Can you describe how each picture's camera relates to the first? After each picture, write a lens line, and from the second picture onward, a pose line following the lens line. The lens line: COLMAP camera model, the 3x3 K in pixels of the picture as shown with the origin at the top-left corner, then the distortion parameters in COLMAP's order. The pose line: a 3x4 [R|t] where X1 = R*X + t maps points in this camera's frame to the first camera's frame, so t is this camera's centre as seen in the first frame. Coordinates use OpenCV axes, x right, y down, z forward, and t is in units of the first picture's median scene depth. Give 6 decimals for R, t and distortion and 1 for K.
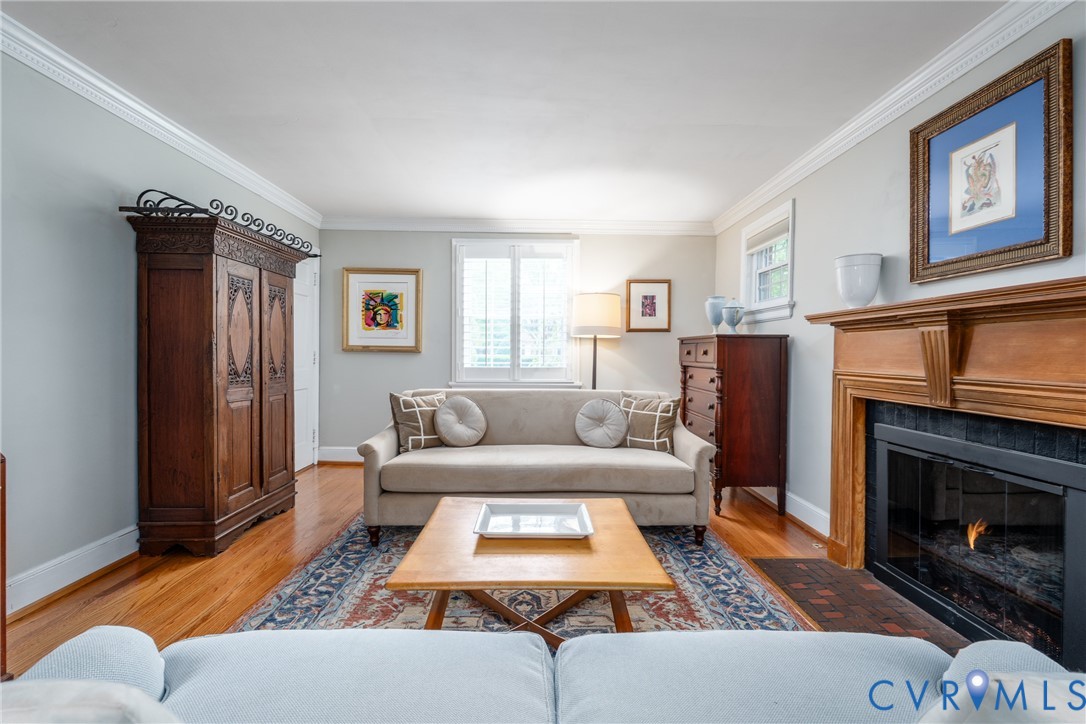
lens RADIAL K [[474.5, 0, 545.6], [0, 474.5, 355.0], [0, 0, 1]] dist [-0.009396, -0.000158]
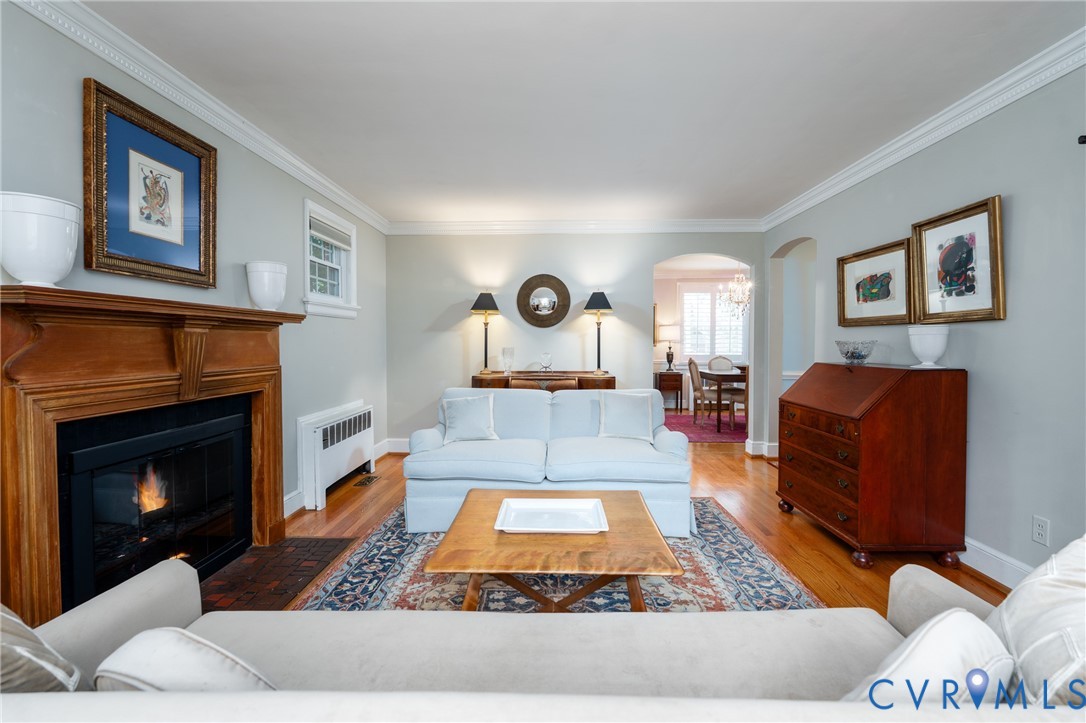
lens RADIAL K [[474.5, 0, 524.1], [0, 474.5, 350.1], [0, 0, 1]] dist [-0.009396, -0.000158]
pose [[-0.995685, -0.010574, 0.092193, -0.051456], [-0.008348, 0.999665, 0.024497, -0.041195], [-0.092421, 0.023621, -0.995440, 1.951548]]
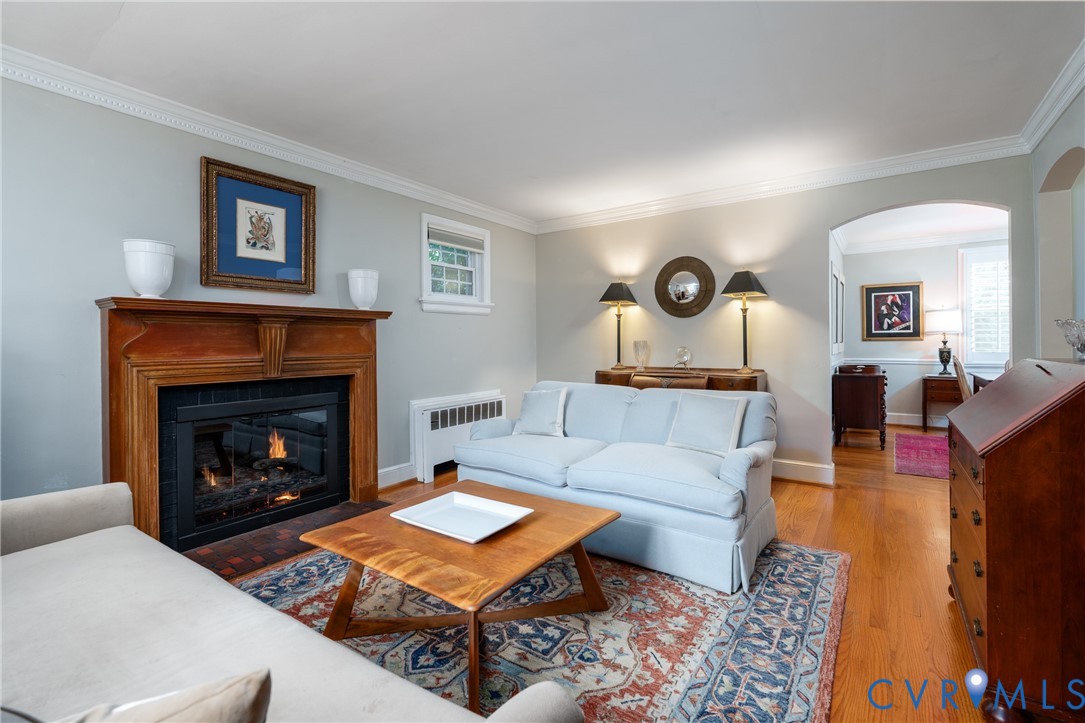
lens RADIAL K [[474.1, 0, 533.7], [0, 474.1, 338.7], [0, 0, 1]] dist [-0.009396, -0.000158]
pose [[-0.786408, 0.001591, 0.617705, -0.702932], [0.004719, 0.999983, 0.003432, -0.015141], [-0.617689, 0.005614, -0.786402, 1.593053]]
